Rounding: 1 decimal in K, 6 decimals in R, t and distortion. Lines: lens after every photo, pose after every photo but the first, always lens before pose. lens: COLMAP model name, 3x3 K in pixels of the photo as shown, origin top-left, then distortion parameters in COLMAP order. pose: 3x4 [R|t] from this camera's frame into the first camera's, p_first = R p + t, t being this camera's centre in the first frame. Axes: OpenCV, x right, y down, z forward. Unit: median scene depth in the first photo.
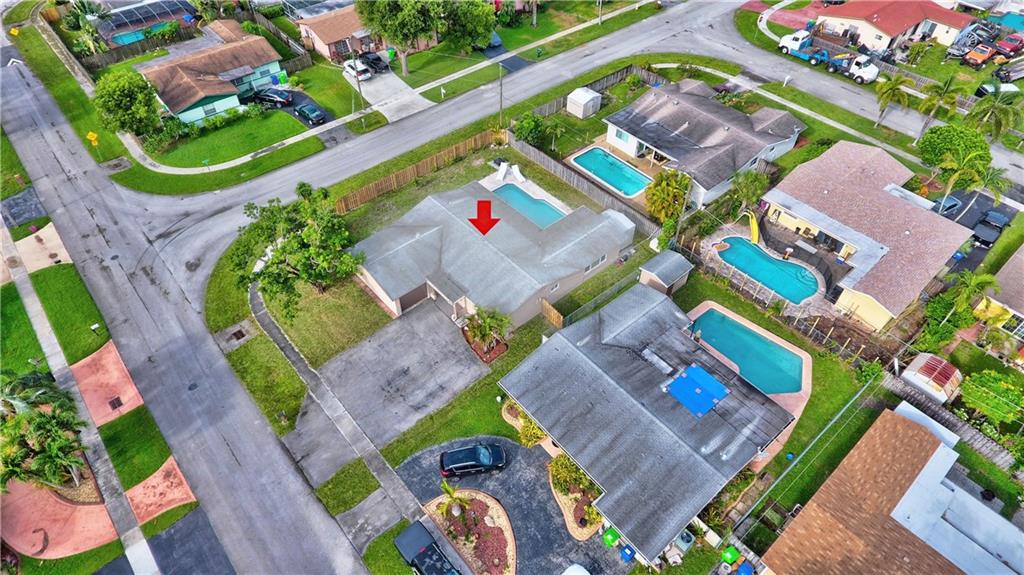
lens RADIAL K [[601.6, 0, 506.5], [0, 601.6, 284.1], [0, 0, 1]] dist [-0.005867, -0.000559]
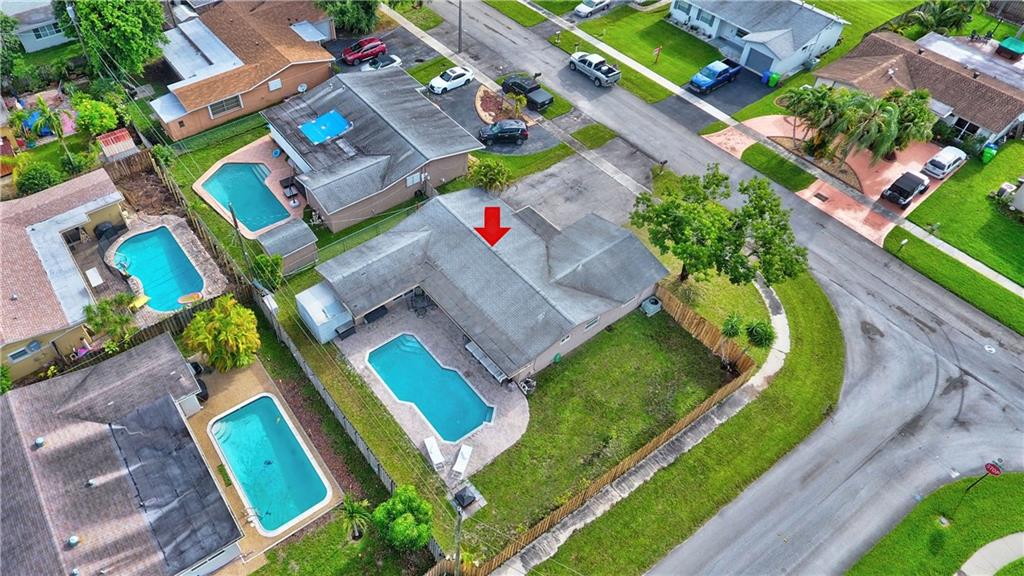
lens RADIAL K [[673.6, 0, 435.9], [0, 673.6, 285.2], [0, 0, 1]] dist [-0.005325, -0.002689]
pose [[-0.996252, -0.062975, 0.059294, -0.012793], [0.064989, -0.092619, 0.993578, -1.024953], [-0.057079, 0.993708, 0.096364, 0.990271]]
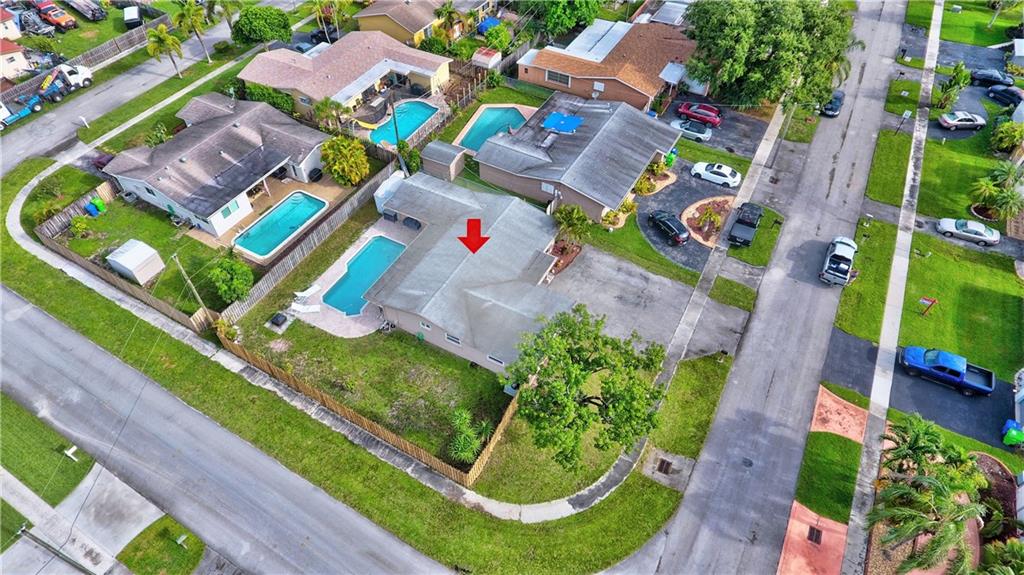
lens RADIAL K [[601.6, 0, 506.5], [0, 601.6, 284.1], [0, 0, 1]] dist [-0.005867, -0.000559]
pose [[-0.347151, -0.696761, 0.627702, -0.715534], [0.683683, 0.270118, 0.677948, -0.691384], [-0.641922, 0.664500, 0.382592, 0.660850]]
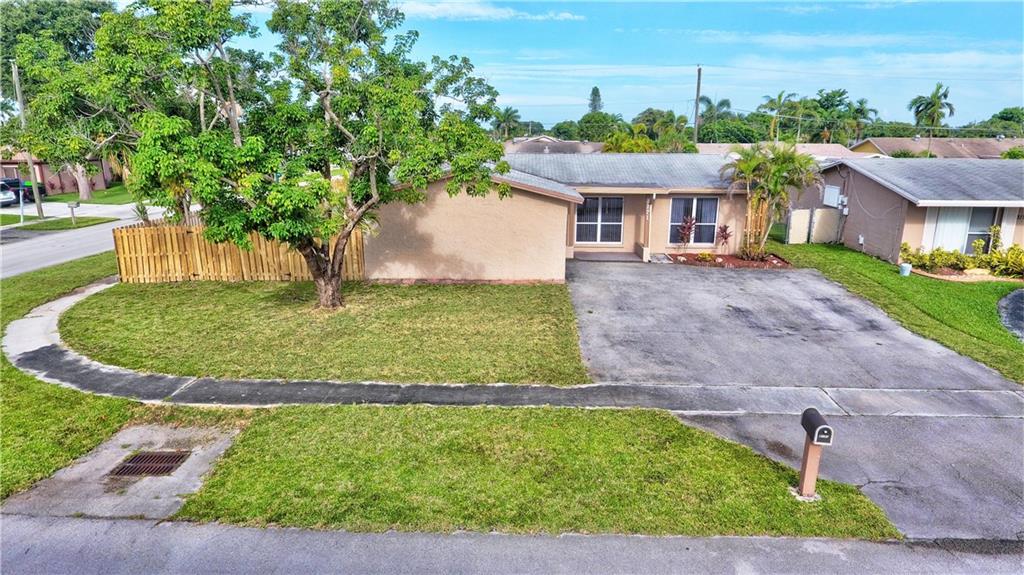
lens RADIAL K [[601.6, 0, 506.5], [0, 601.6, 284.1], [0, 0, 1]] dist [-0.005867, -0.000559]
pose [[0.681065, -0.172549, 0.711602, -0.498997], [0.530095, 0.786612, -0.316609, 0.164586], [-0.505124, 0.592848, 0.627201, 0.782005]]
